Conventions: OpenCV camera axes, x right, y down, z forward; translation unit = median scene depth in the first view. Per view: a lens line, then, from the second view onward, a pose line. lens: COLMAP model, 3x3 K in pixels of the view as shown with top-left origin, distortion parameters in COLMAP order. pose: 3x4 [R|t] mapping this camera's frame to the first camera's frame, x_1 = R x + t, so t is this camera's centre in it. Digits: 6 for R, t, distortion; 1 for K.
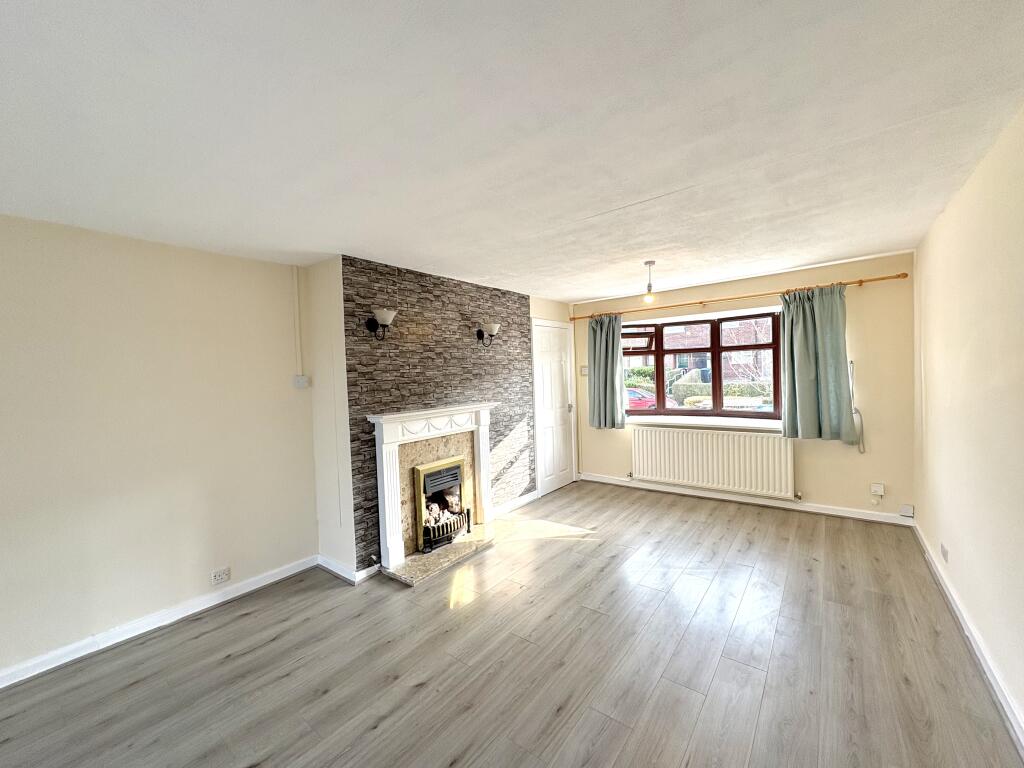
lens RADIAL K [[407.6, 0, 512.3], [0, 407.6, 384.4], [0, 0, 1]] dist [0.000405, 0.000122]
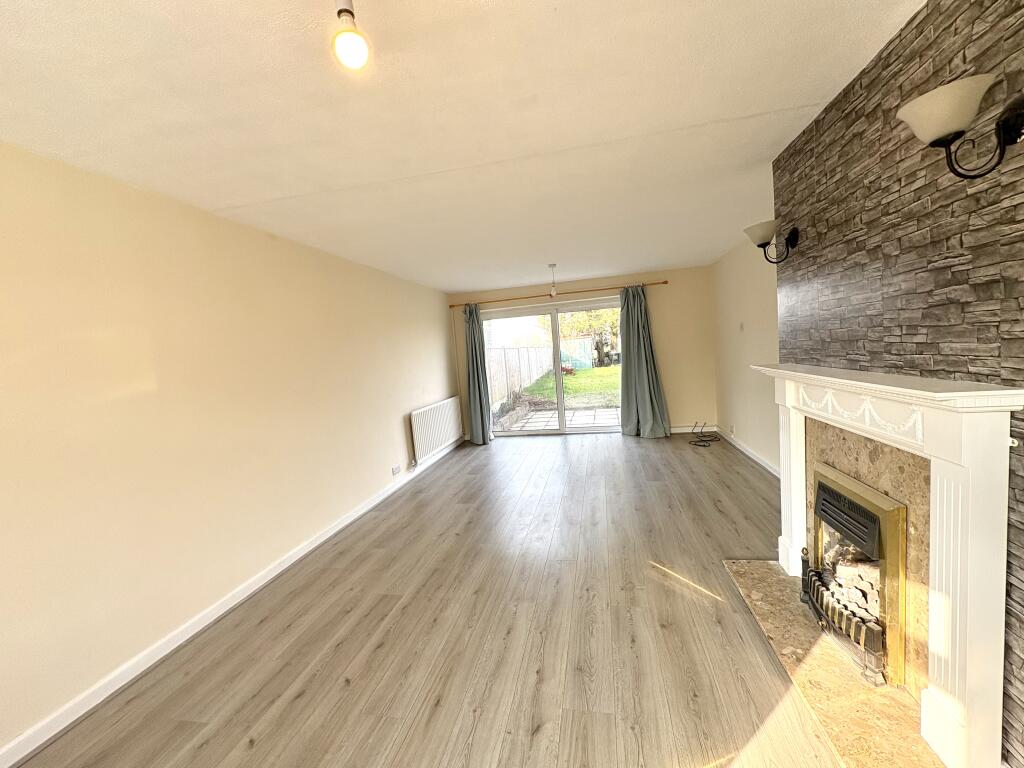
lens RADIAL K [[407.6, 0, 512.1], [0, 407.6, 384.0], [0, 0, 1]] dist [0.000405, 0.000122]
pose [[-0.892647, 0.144574, -0.426942, 0.371161], [0.101396, 0.987297, 0.122327, -0.026674], [0.439204, 0.065905, -0.895967, 1.232027]]
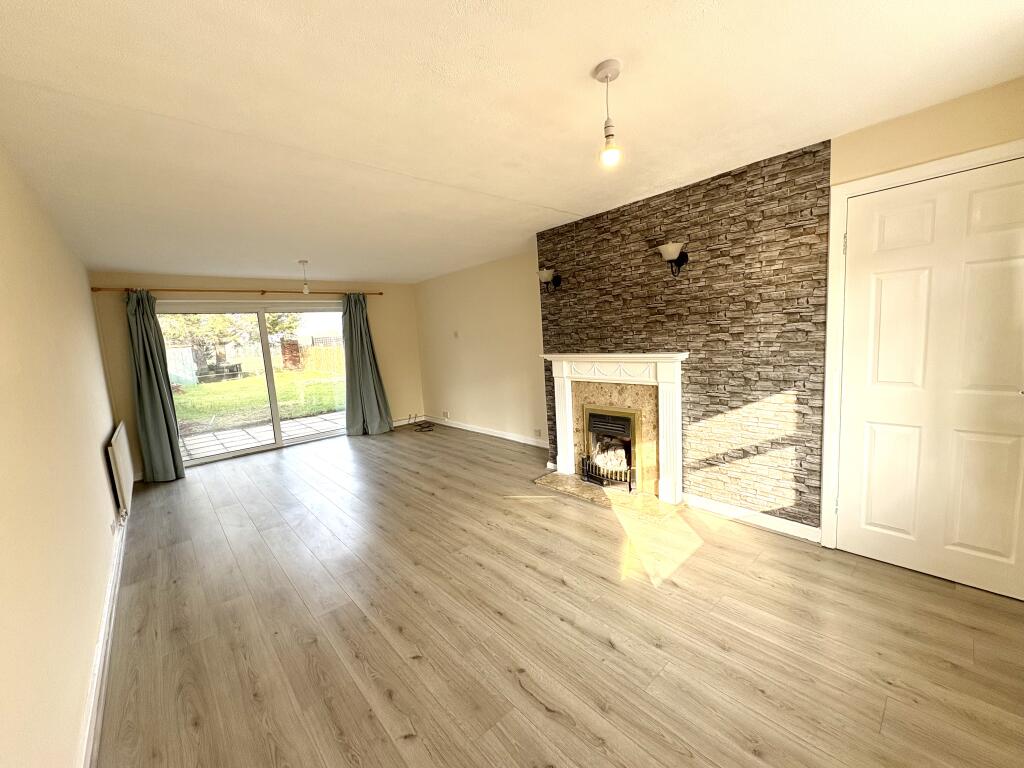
lens RADIAL K [[407.6, 0, 515.2], [0, 407.6, 384.6], [0, 0, 1]] dist [0.000405, 0.000122]
pose [[-0.170335, 0.167662, -0.971018, 0.803872], [0.041741, 0.985762, 0.162886, -0.036519], [0.984502, -0.012786, -0.174908, 0.933076]]
